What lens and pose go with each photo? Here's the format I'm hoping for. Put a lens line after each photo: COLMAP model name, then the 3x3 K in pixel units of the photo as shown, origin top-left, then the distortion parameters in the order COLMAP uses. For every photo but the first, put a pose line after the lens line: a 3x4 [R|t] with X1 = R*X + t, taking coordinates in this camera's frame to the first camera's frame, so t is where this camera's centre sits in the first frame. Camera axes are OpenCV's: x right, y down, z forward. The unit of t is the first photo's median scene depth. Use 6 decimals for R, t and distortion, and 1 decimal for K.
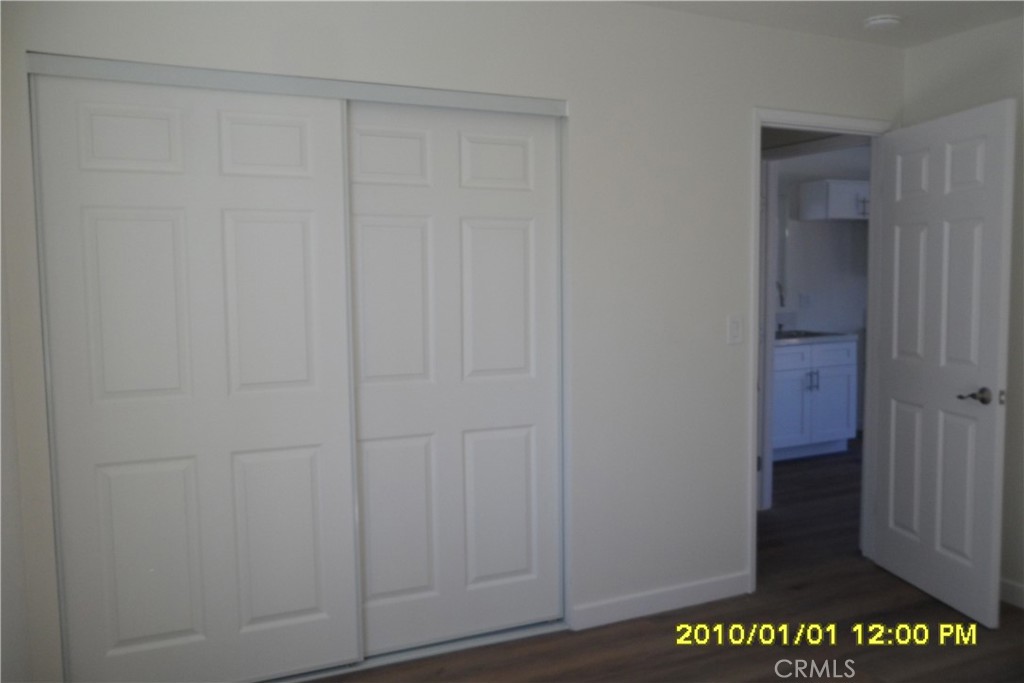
lens RADIAL K [[798.0, 0, 512.2], [0, 798.0, 311.4], [0, 0, 1]] dist [-0.003016, 0.000888]
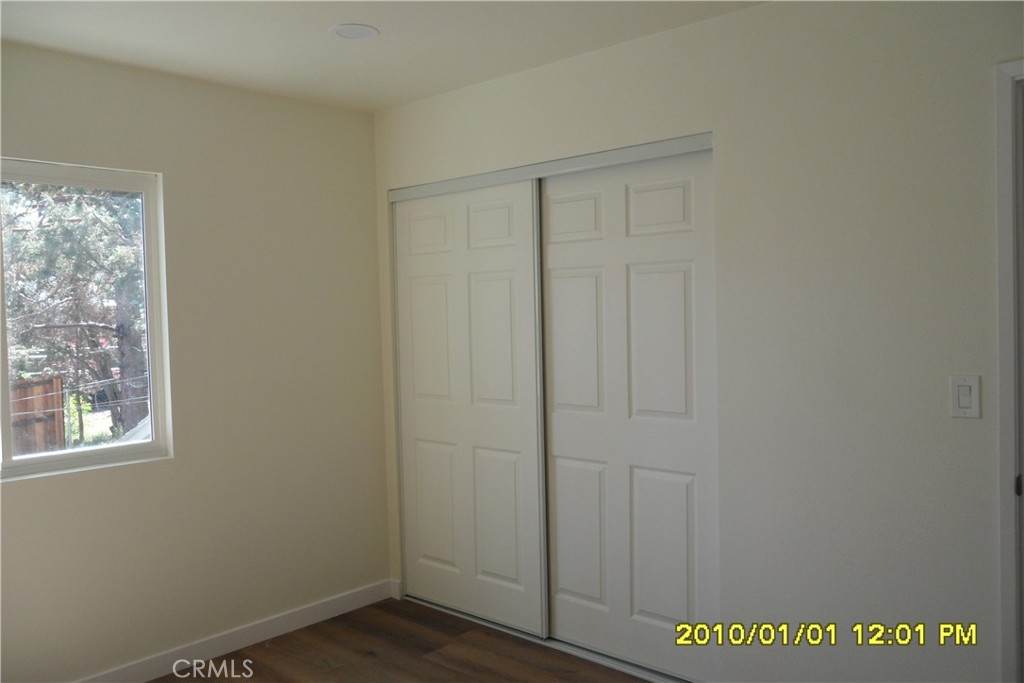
lens RADIAL K [[828.0, 0, 515.9], [0, 828.0, 331.8], [0, 0, 1]] dist [-0.018777, 0.022197]
pose [[0.410092, 0.011218, -0.911975, 0.907136], [-0.034465, 0.999401, -0.003204, -0.019623], [0.911393, 0.032746, 0.410233, 0.420854]]
